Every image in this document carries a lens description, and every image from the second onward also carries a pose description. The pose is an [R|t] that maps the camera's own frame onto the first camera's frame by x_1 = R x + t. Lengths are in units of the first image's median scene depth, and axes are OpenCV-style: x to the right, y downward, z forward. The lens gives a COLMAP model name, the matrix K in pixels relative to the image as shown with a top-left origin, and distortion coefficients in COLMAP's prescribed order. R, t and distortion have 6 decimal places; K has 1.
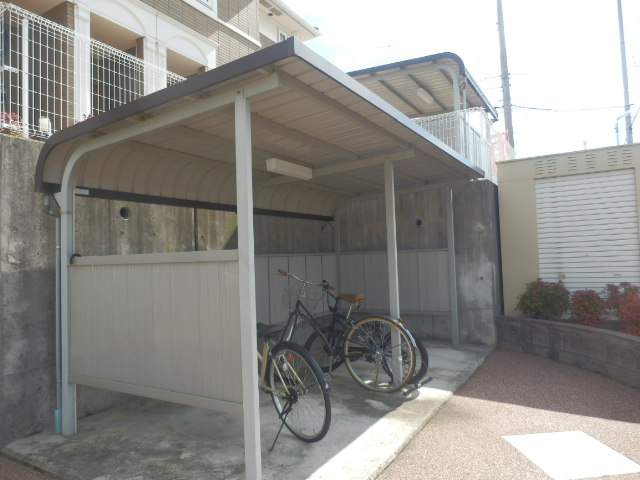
lens RADIAL K [[457.1, 0, 320.2], [0, 457.1, 225.4], [0, 0, 1]] dist [-0.000661, -0.001570]
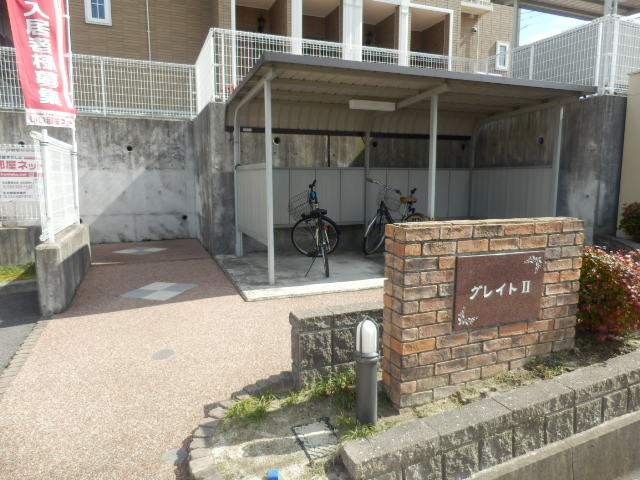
lens RADIAL K [[444.1, 0, 320.0], [0, 444.1, 240.0], [0, 0, 1]] dist [-0.001134, -0.004572]
pose [[0.780712, 0.120583, -0.613147, 0.610562], [0.018384, 0.976348, 0.215420, -0.016097], [0.624621, -0.179453, 0.760030, -0.170417]]
